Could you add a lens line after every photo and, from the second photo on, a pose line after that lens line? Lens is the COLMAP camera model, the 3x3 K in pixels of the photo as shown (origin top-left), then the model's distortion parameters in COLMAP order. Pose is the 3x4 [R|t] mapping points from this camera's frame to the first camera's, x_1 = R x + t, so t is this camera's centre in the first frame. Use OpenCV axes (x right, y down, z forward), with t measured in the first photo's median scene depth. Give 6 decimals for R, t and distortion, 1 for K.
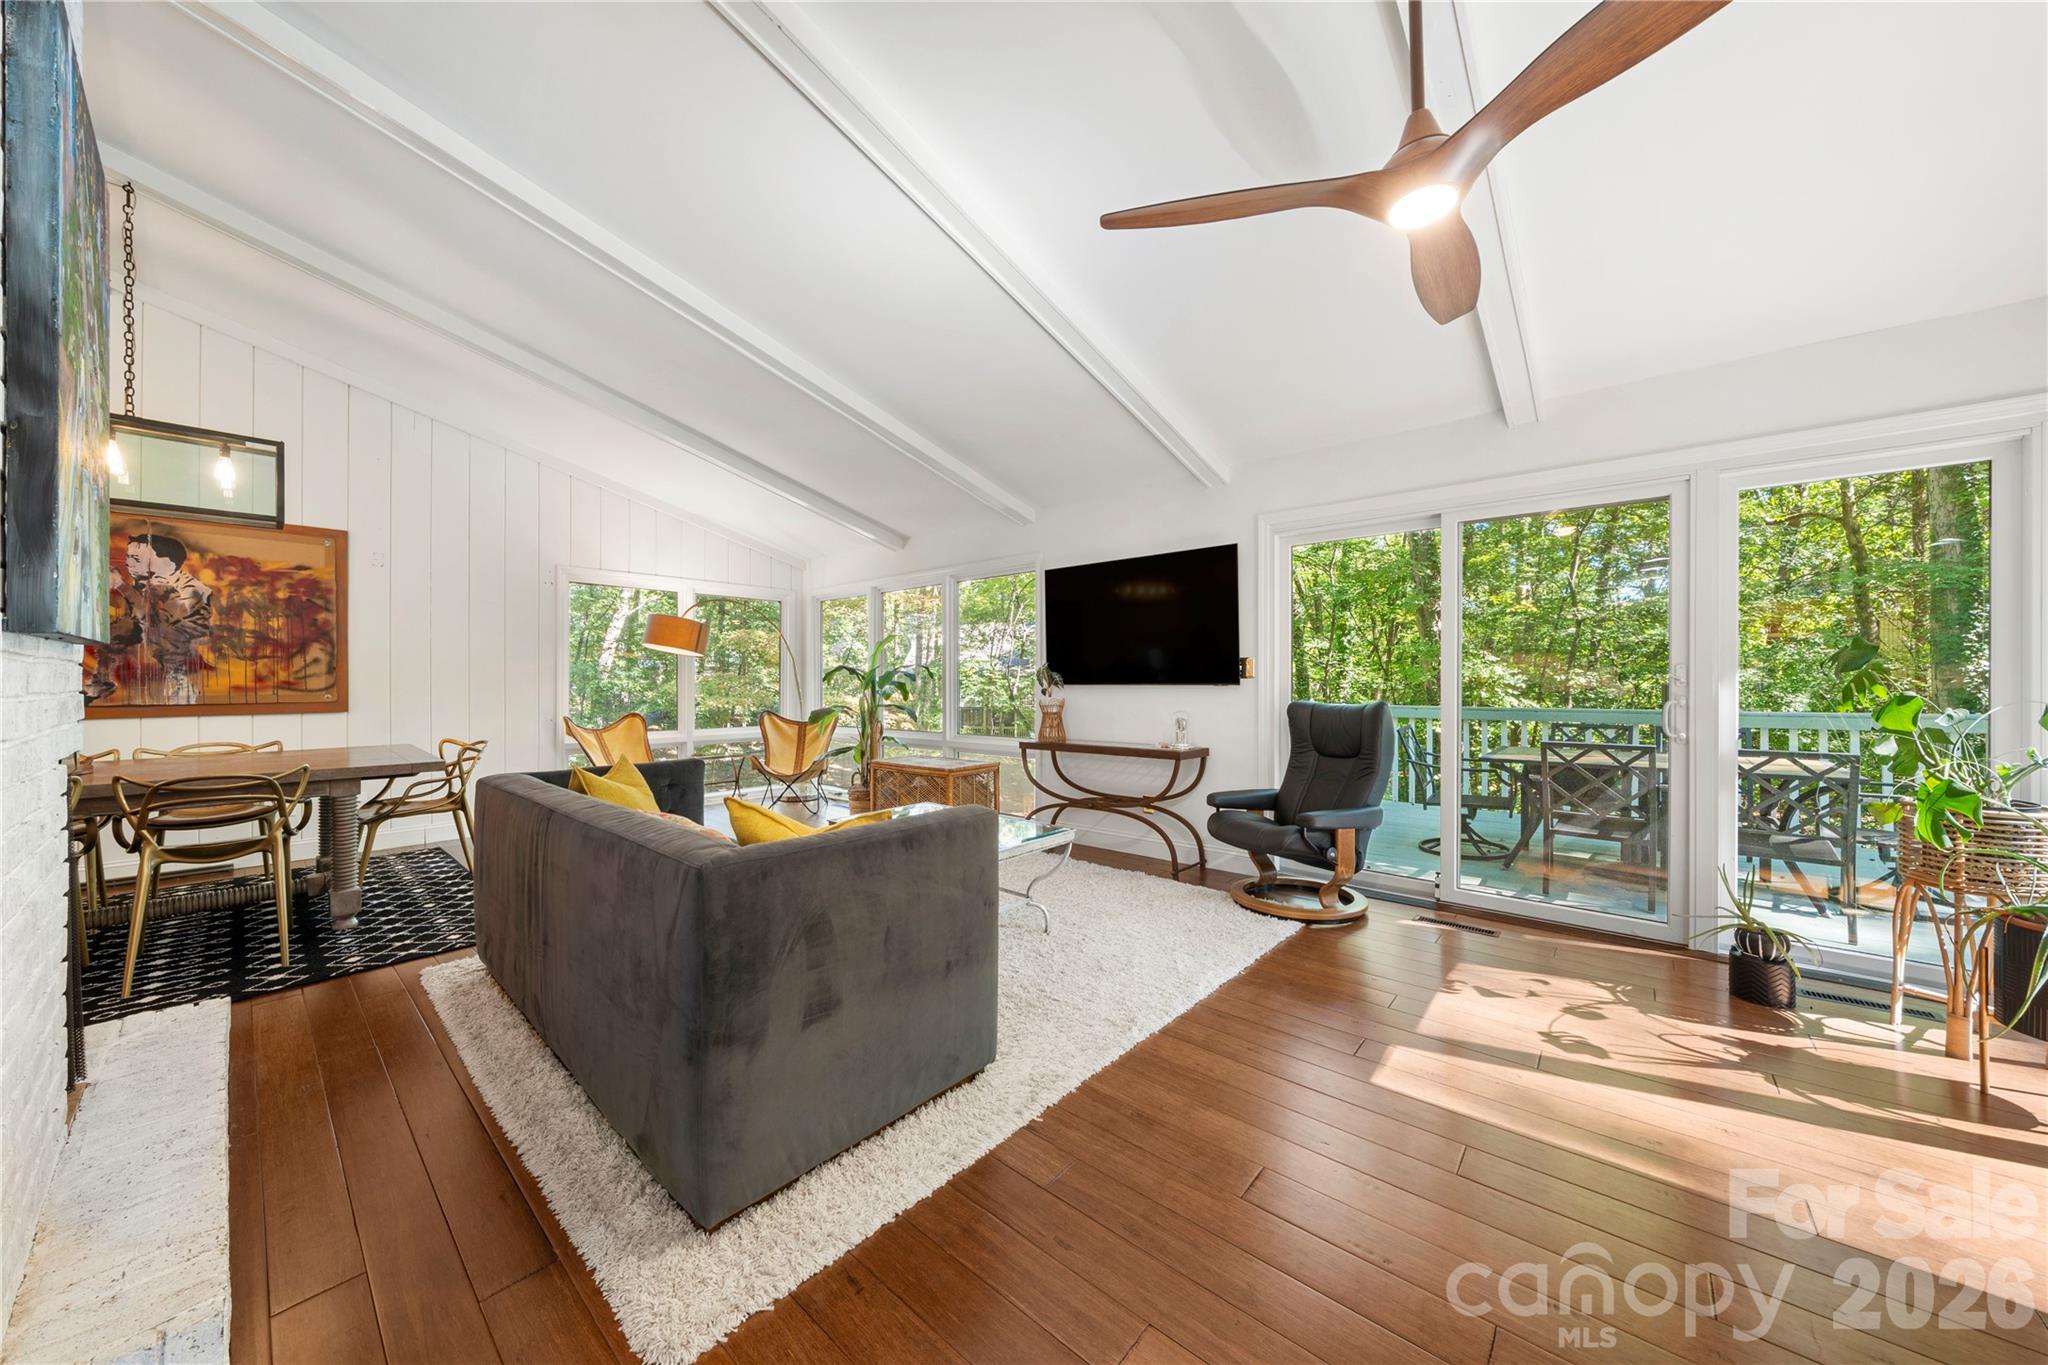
lens RADIAL K [[702.5, 0, 1017.1], [0, 702.5, 677.7], [0, 0, 1]] dist [-0.002087, -0.000163]
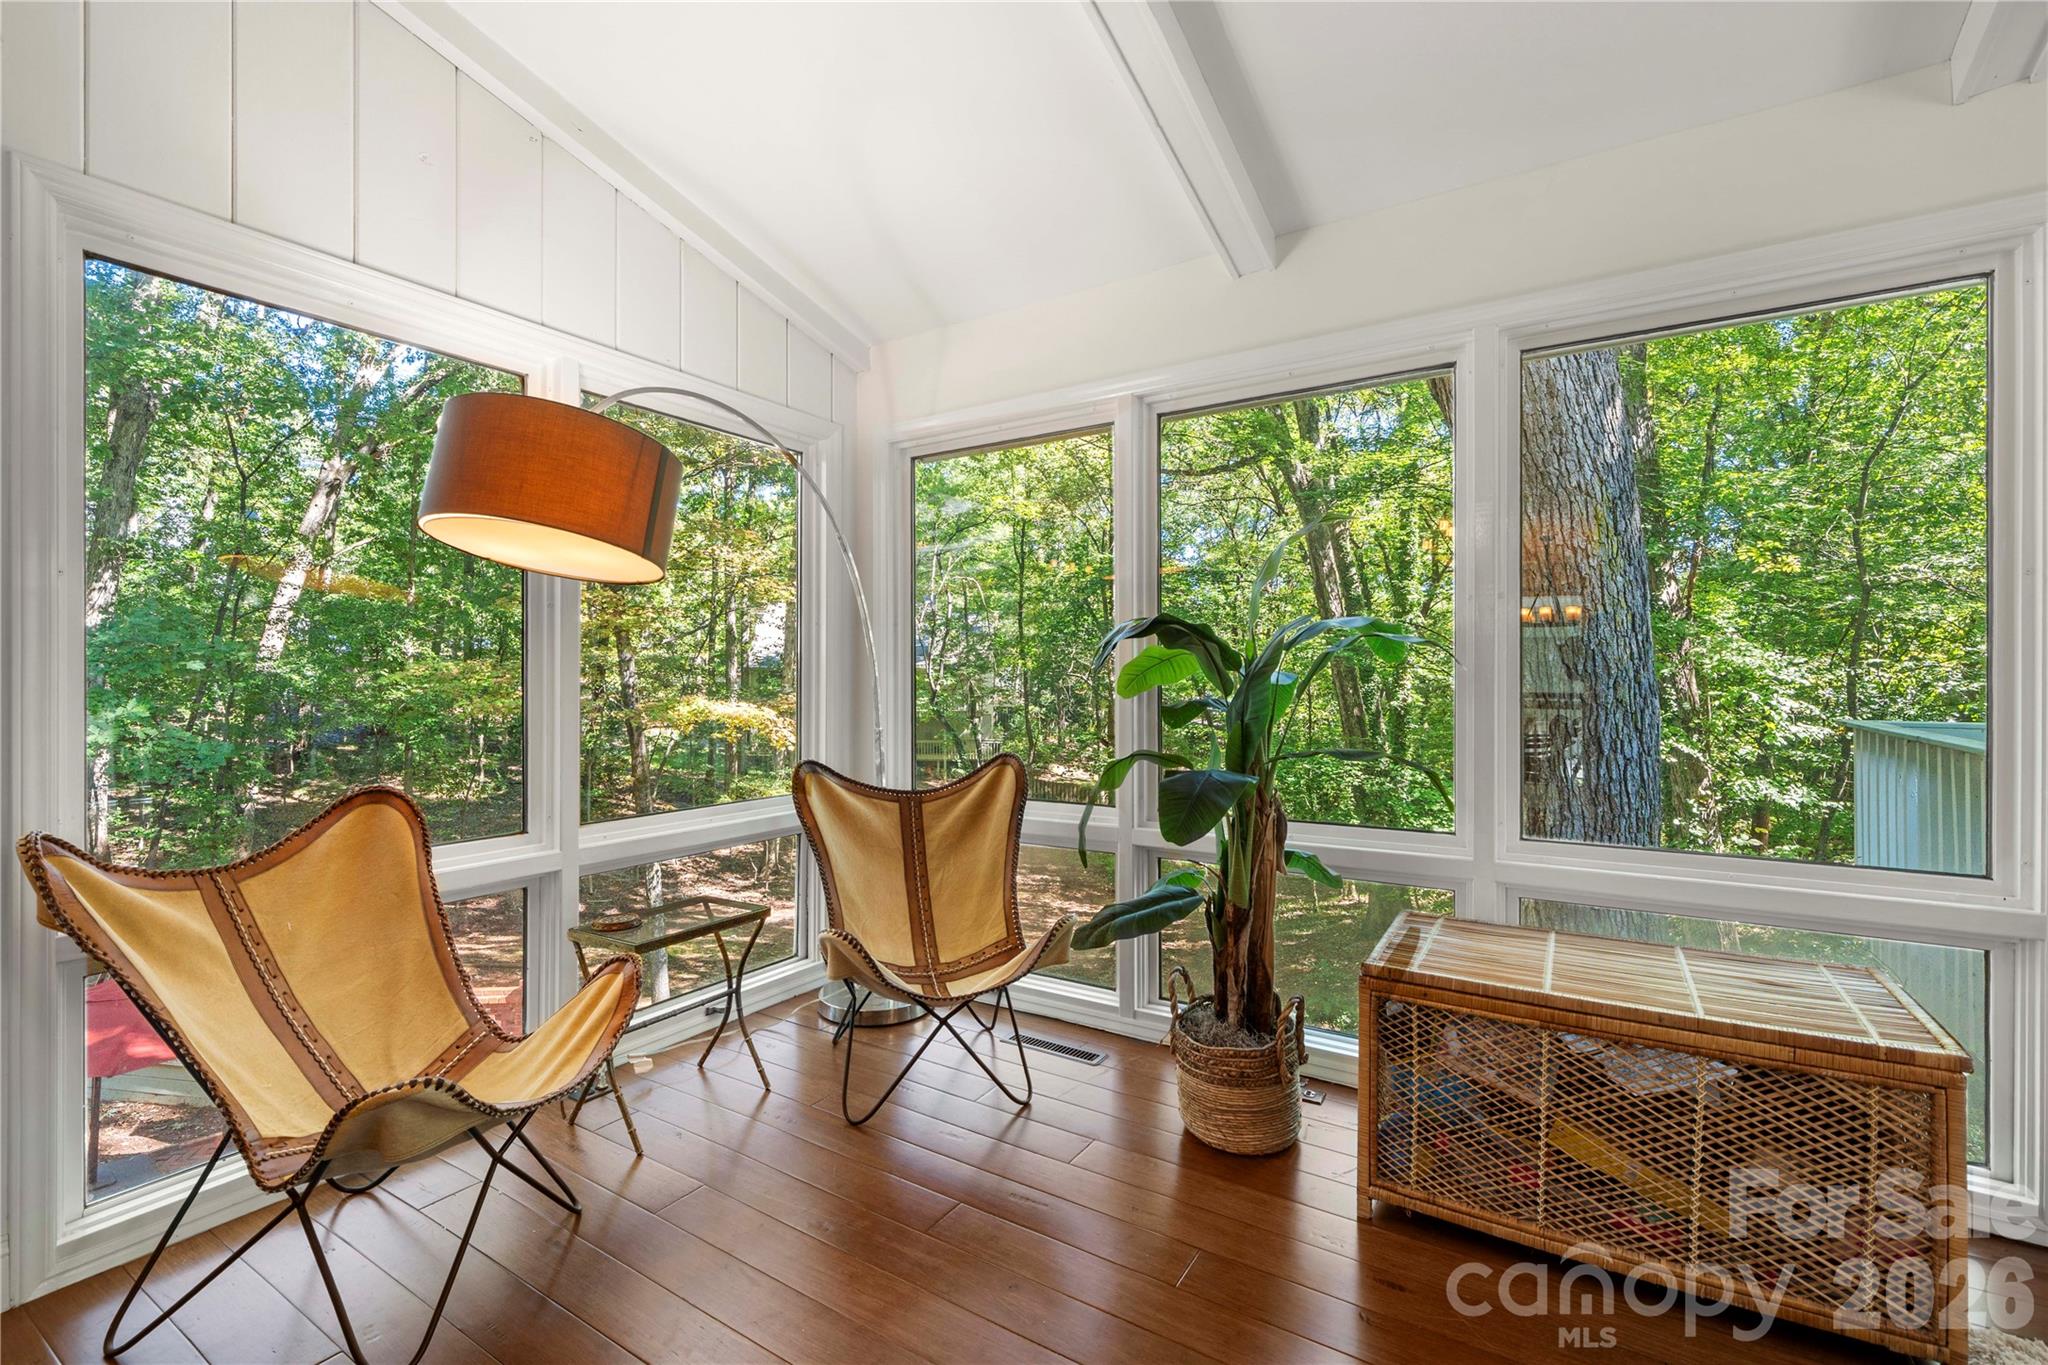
lens RADIAL K [[918.5, 0, 1024.0], [0, 918.5, 682.5], [0, 0, 1]] dist [-0.001723, -0.000251]
pose [[0.988117, 0.004689, 0.153633, -0.345465], [-0.005301, 0.999980, 0.003571, 0.009412], [-0.153613, -0.004343, 0.988122, 0.601211]]
